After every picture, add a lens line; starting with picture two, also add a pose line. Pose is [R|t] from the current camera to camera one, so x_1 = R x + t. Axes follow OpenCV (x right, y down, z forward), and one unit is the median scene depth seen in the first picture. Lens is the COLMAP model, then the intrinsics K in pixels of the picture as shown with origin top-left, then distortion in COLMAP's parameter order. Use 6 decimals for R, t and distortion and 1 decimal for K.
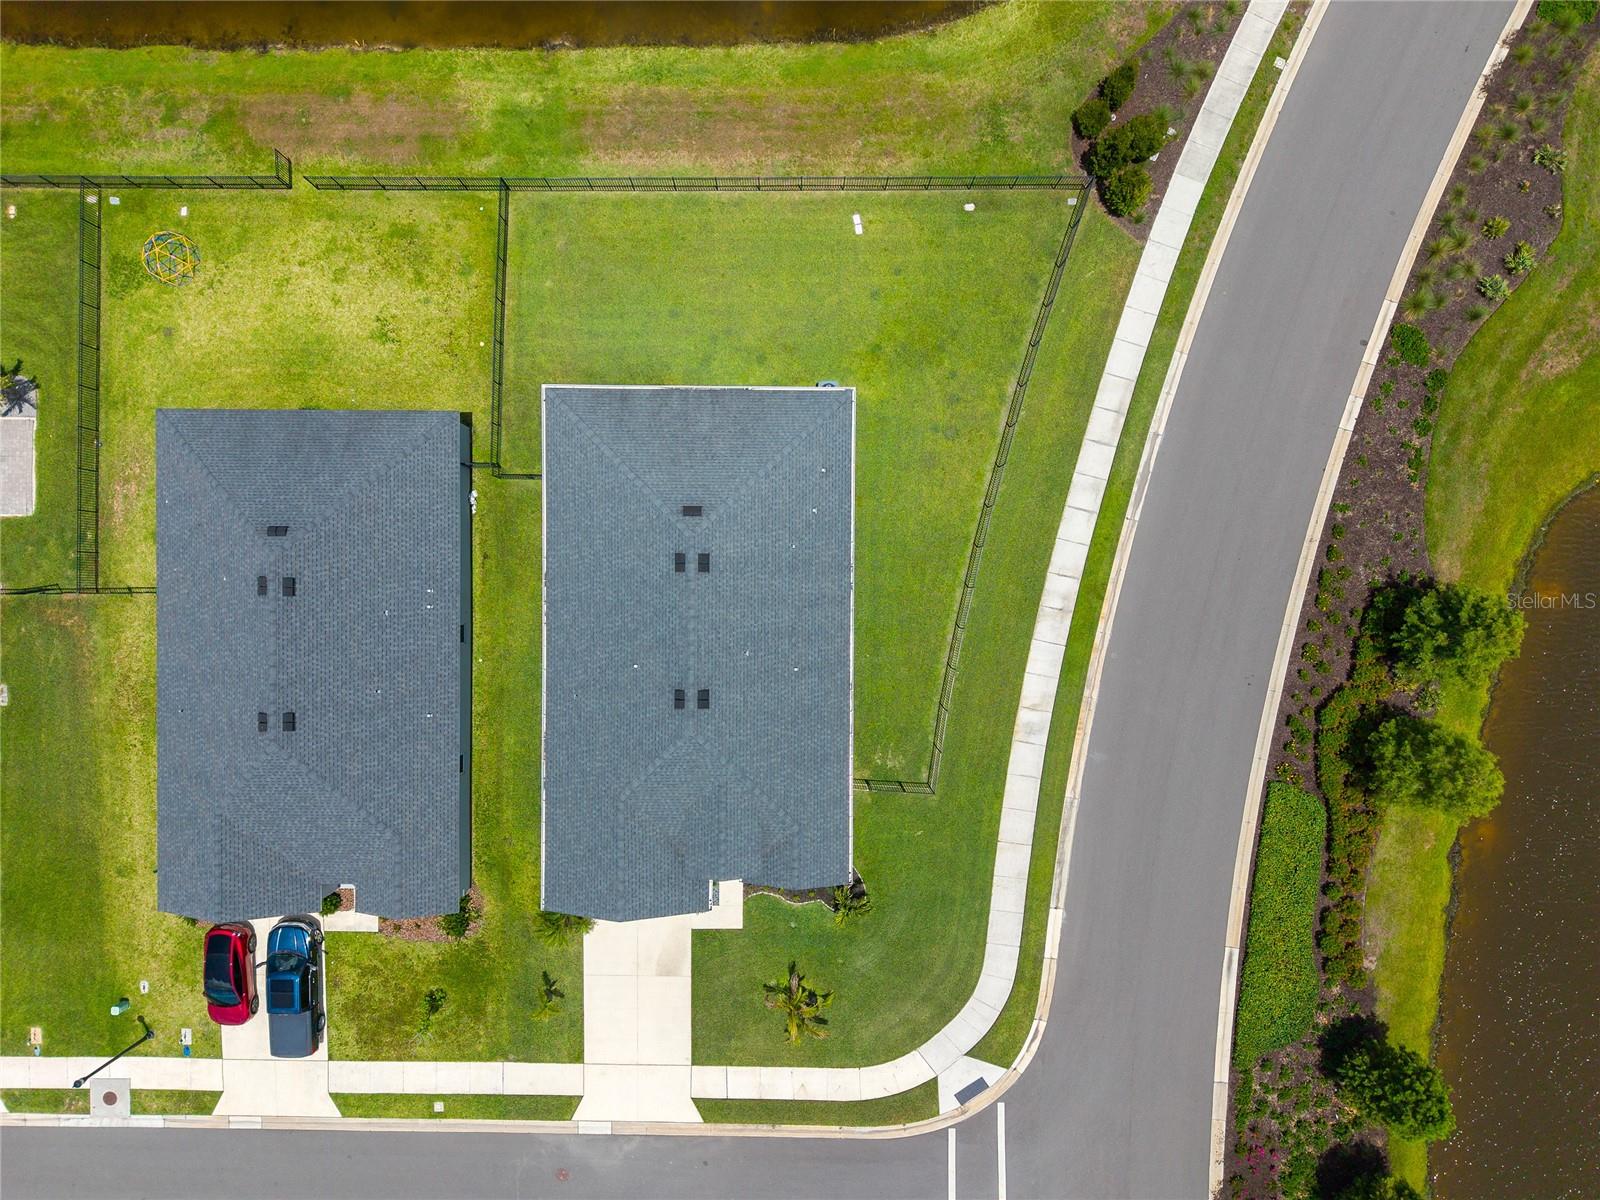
lens RADIAL K [[1093.9, 0, 791.6], [0, 1093.9, 639.6], [0, 0, 1]] dist [0.013391, -0.002615]
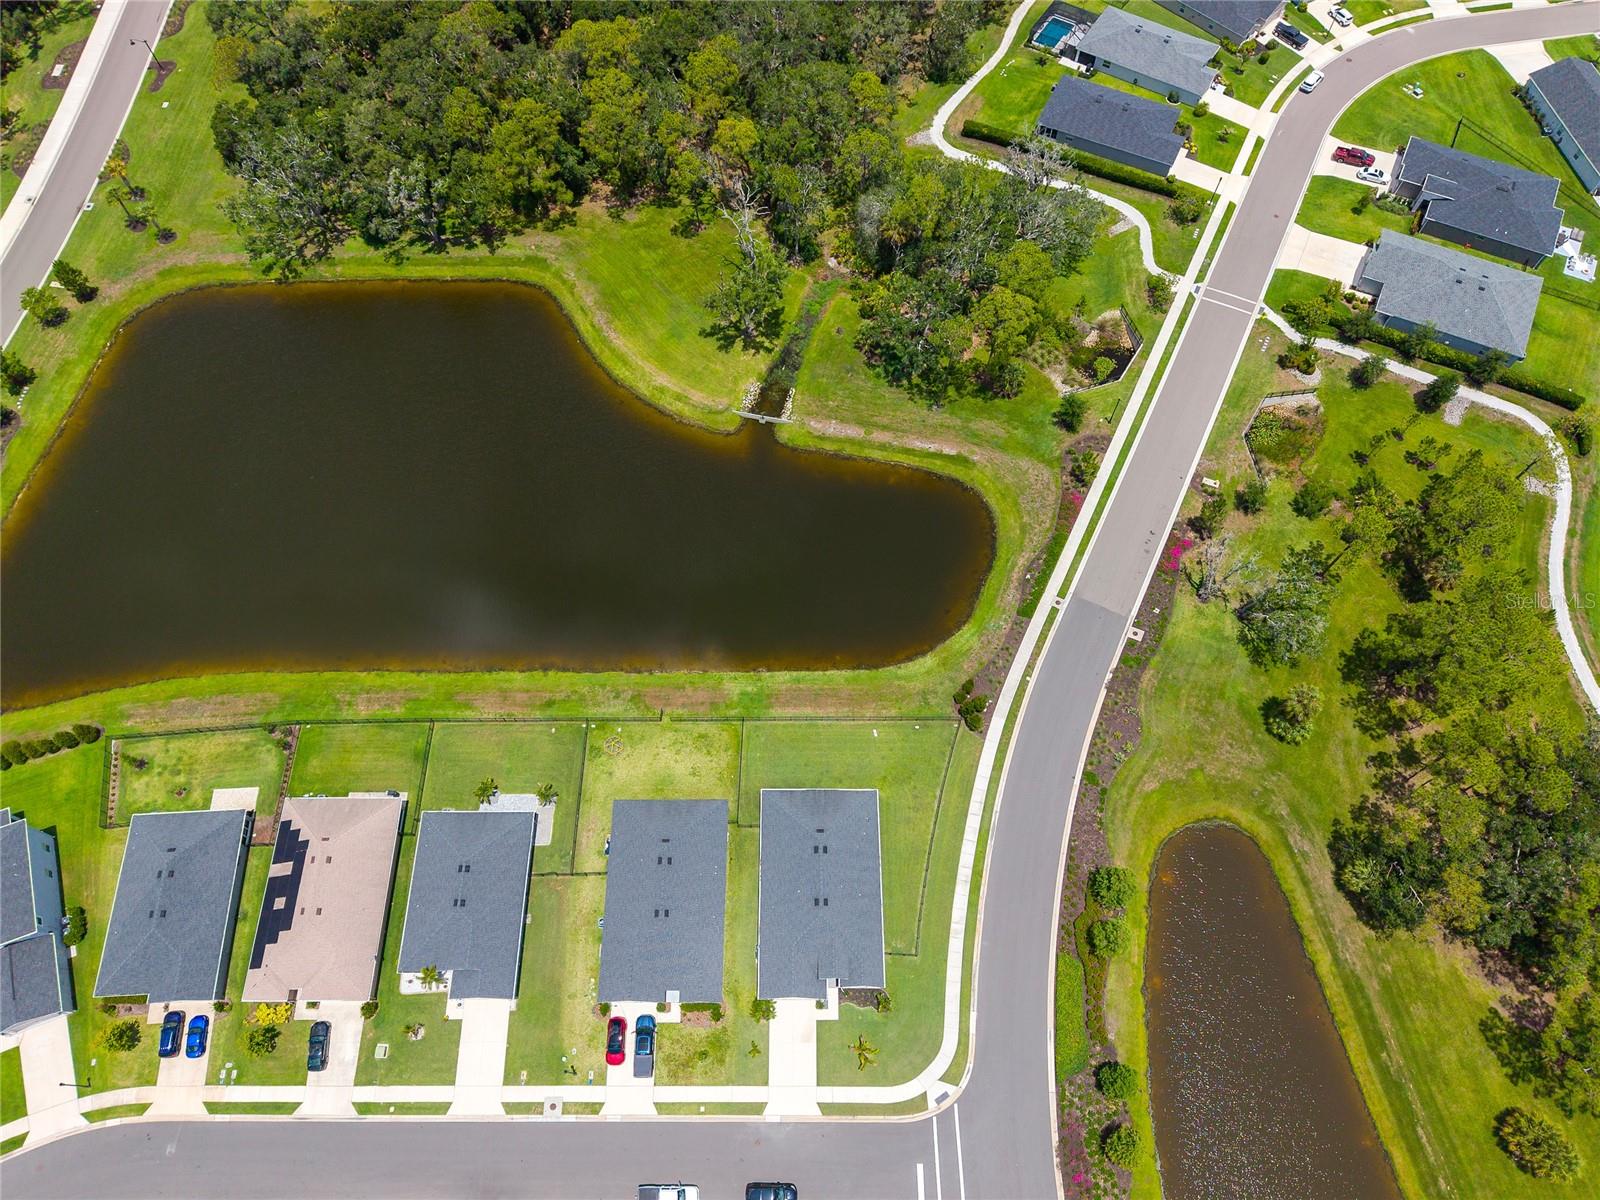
lens RADIAL K [[1107.7, 0, 800.0], [0, 1107.7, 600.0], [0, 0, 1]] dist [0.146505, -0.369171]
pose [[0.999873, 0.001180, 0.015922, -0.163634], [0.006522, 0.880064, -0.474811, 0.605542], [-0.014573, 0.474855, 0.879944, -1.497513]]
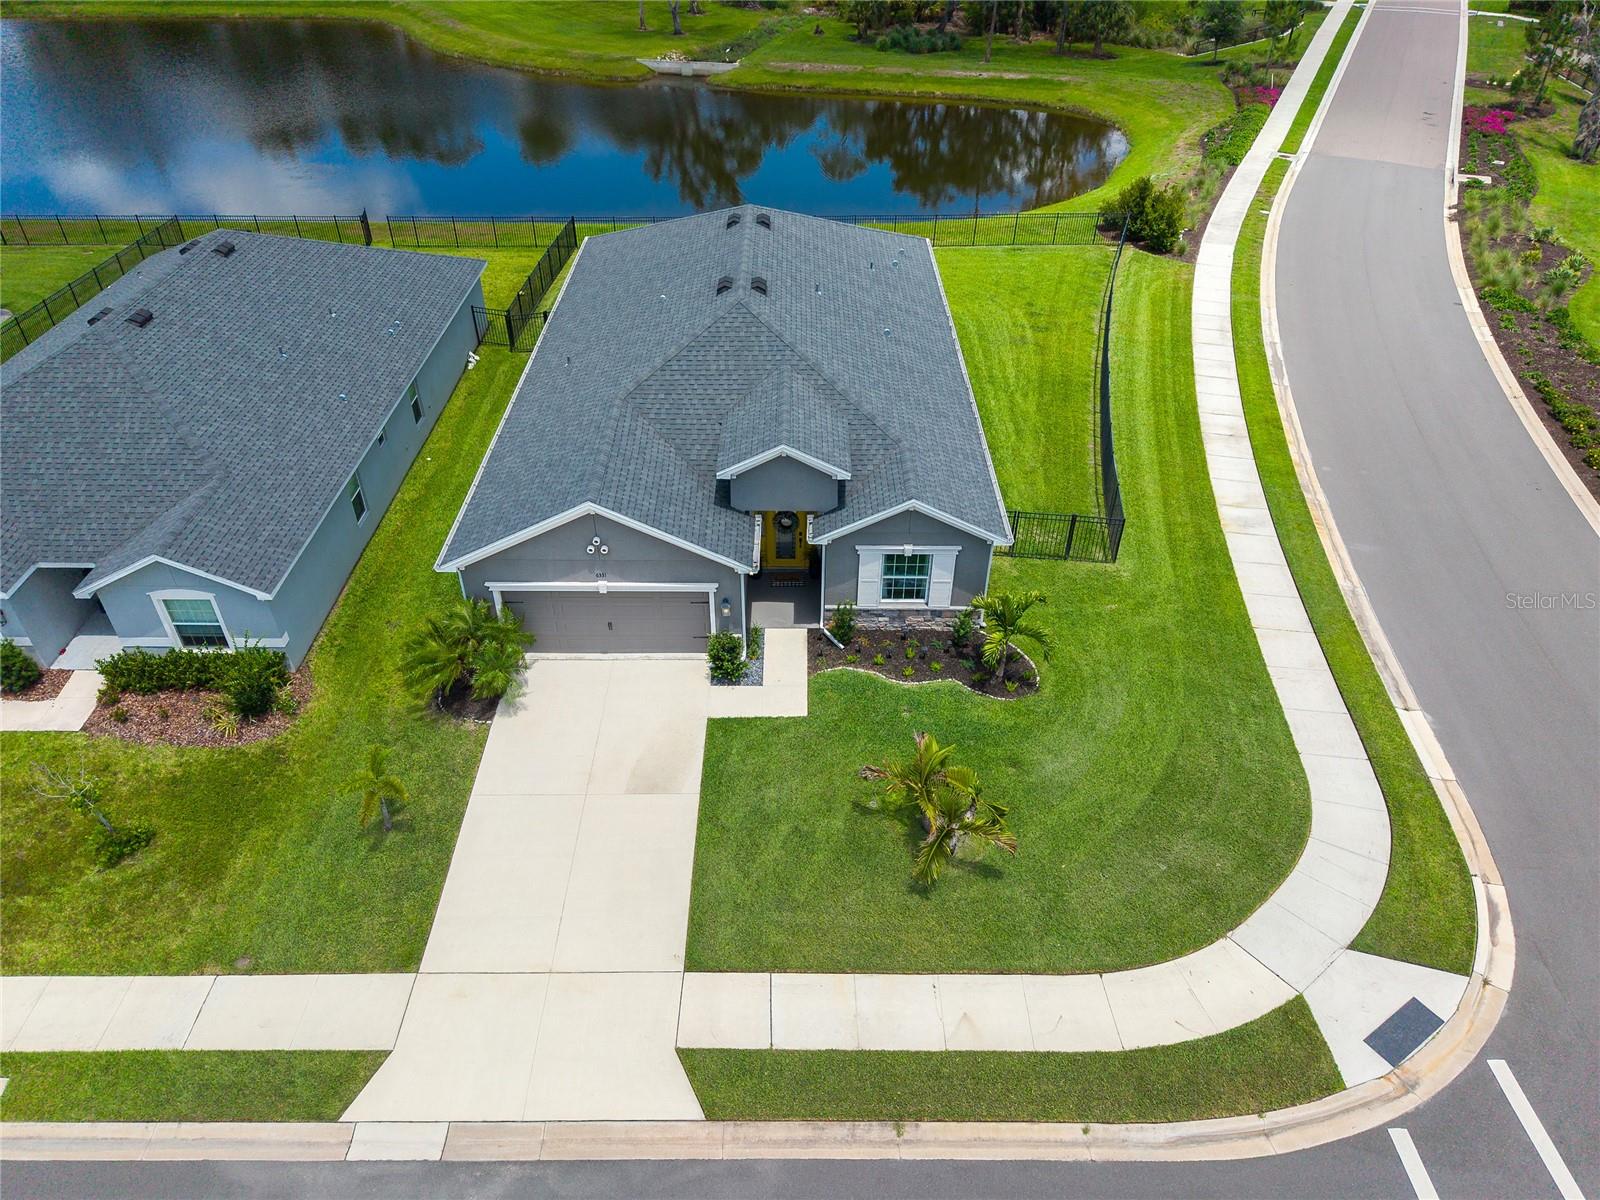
lens RADIAL K [[1094.5, 0, 797.9], [0, 1094.5, 599.5], [0, 0, 1]] dist [0.006446, -0.000280]
pose [[0.999948, 0.003501, 0.009626, -0.054031], [0.005726, 0.588150, -0.808731, 0.635819], [-0.008493, 0.808744, 0.588099, 0.653122]]
